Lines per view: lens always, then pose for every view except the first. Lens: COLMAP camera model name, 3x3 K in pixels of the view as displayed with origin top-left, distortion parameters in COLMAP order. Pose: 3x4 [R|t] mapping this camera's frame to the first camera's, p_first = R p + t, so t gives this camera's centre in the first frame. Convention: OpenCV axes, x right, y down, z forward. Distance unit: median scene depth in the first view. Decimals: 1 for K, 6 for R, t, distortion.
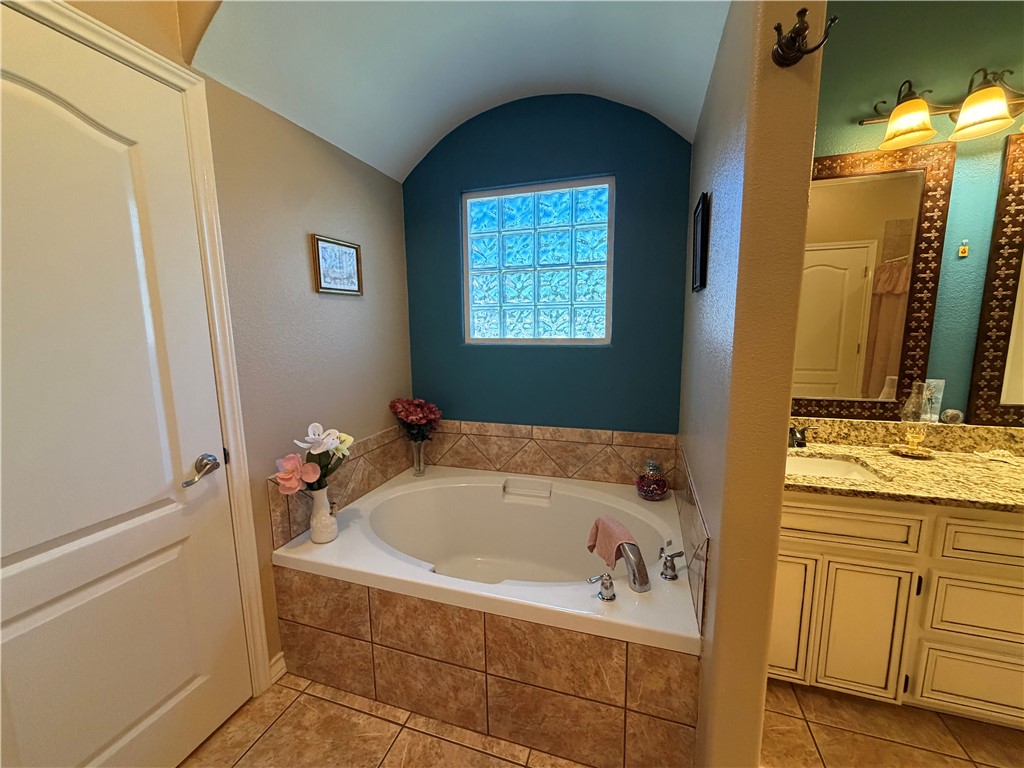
lens RADIAL K [[407.9, 0, 509.2], [0, 407.9, 385.8], [0, 0, 1]] dist [-0.000790, 0.000627]
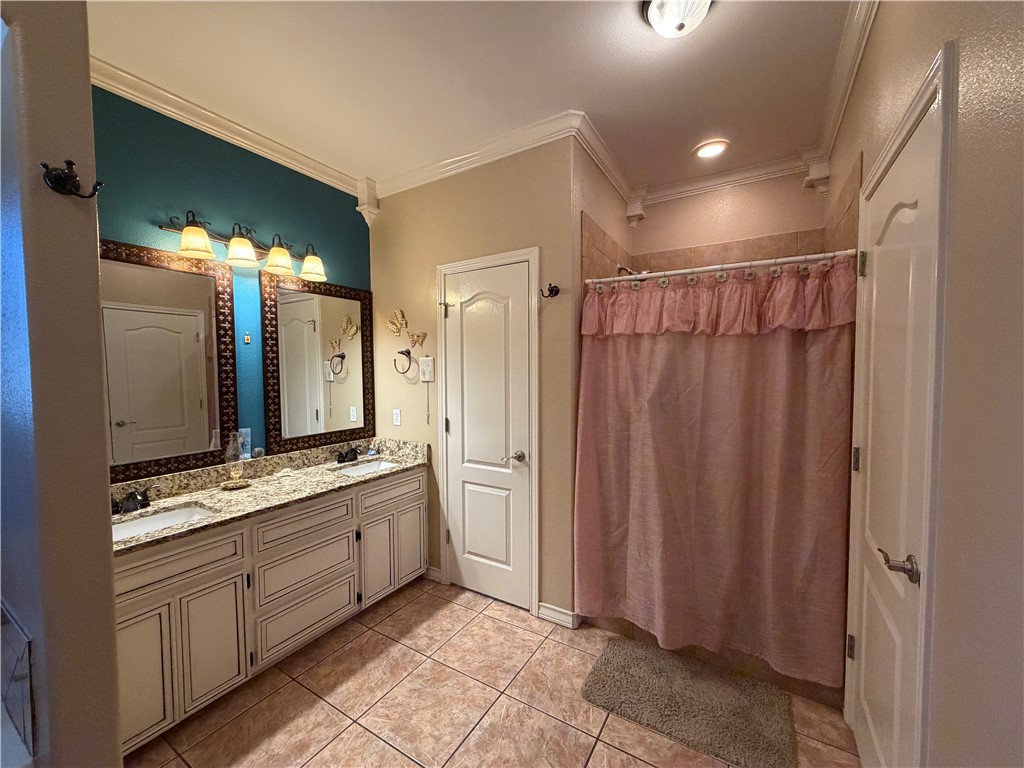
lens RADIAL K [[407.9, 0, 509.2], [0, 407.9, 385.8], [0, 0, 1]] dist [-0.000790, 0.000627]
pose [[0.234110, -0.026249, 0.971856, -0.086876], [0.146400, 0.989189, -0.008549, -0.015578], [-0.961124, 0.144281, 0.235421, -0.215661]]
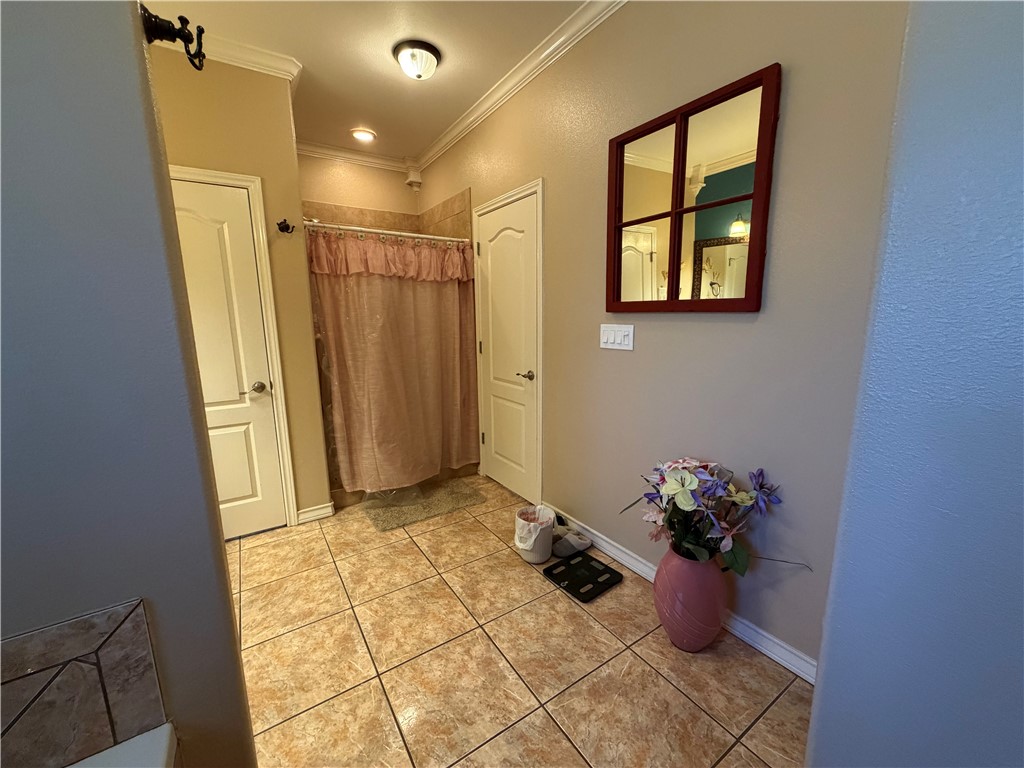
lens RADIAL K [[407.9, 0, 509.2], [0, 407.9, 385.8], [0, 0, 1]] dist [-0.000790, 0.000627]
pose [[-0.780349, -0.080971, 0.620080, -0.312397], [0.119274, 0.954106, 0.274690, -0.080992], [-0.613864, 0.288314, -0.734878, 0.689184]]
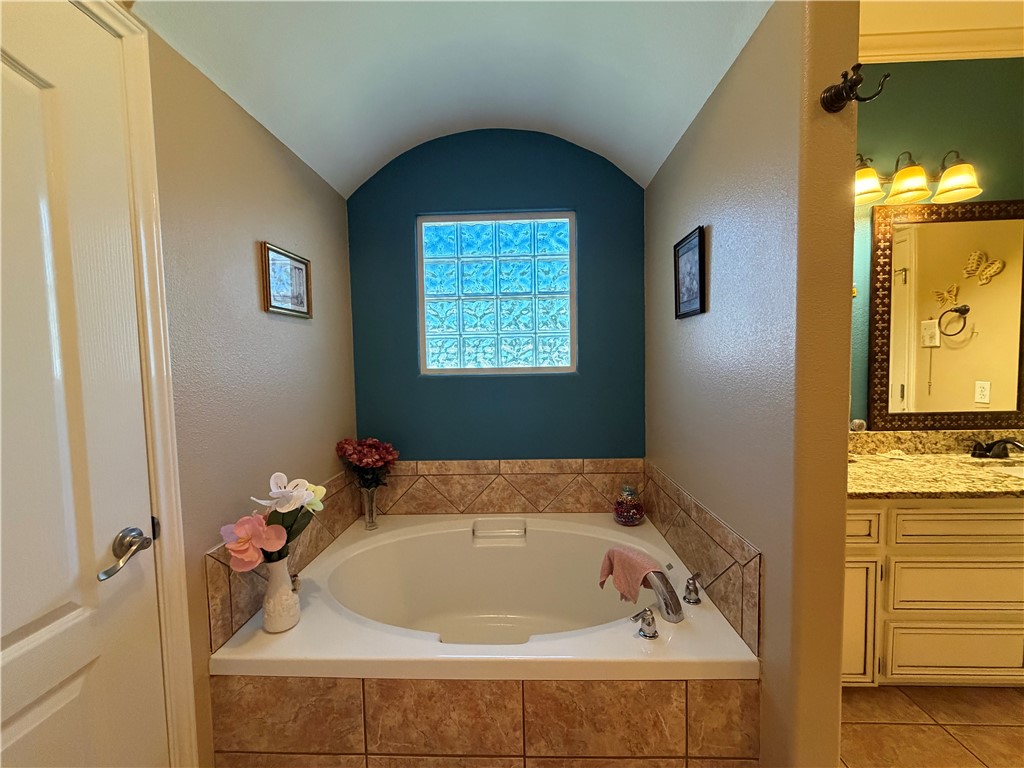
lens RADIAL K [[407.9, 0, 509.2], [0, 407.9, 385.8], [0, 0, 1]] dist [-0.000790, 0.000627]
pose [[0.962024, -0.022801, 0.272011, -0.248236], [0.047935, 0.995131, -0.086115, 0.013768], [-0.268723, 0.095884, 0.958433, 0.110047]]
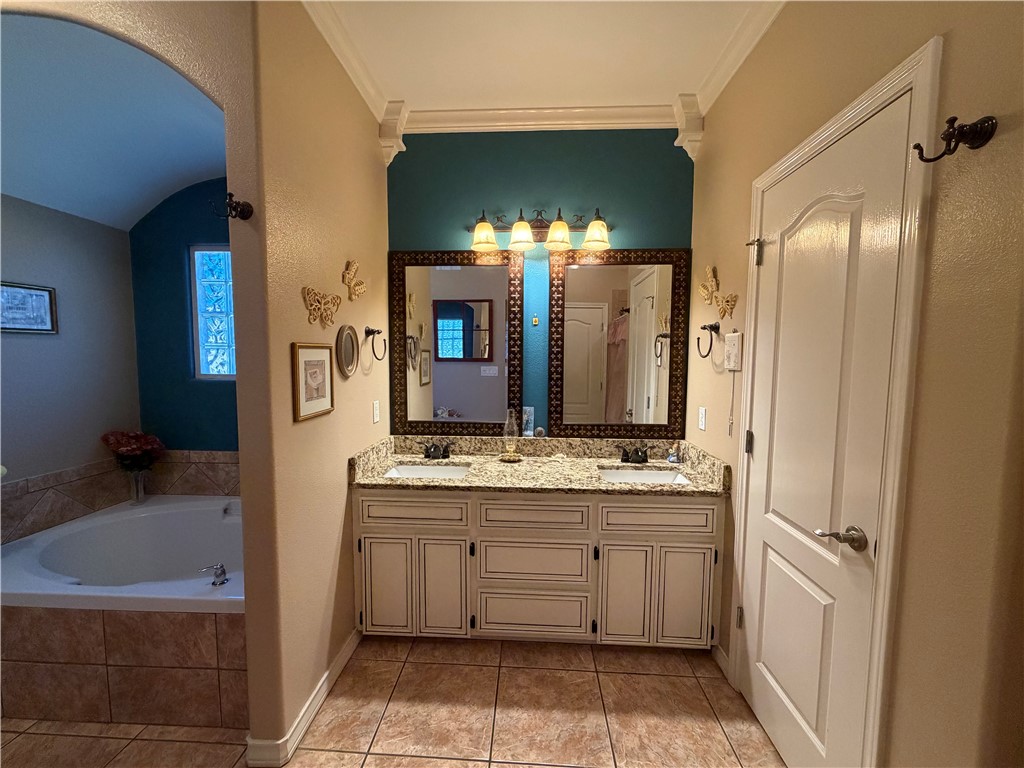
lens RADIAL K [[407.9, 0, 509.2], [0, 407.9, 385.8], [0, 0, 1]] dist [-0.000790, 0.000627]
pose [[0.965681, 0.000631, 0.259730, 0.625427], [0.018404, 0.997317, -0.070852, 0.011540], [-0.259078, 0.073201, 0.963079, -0.397774]]
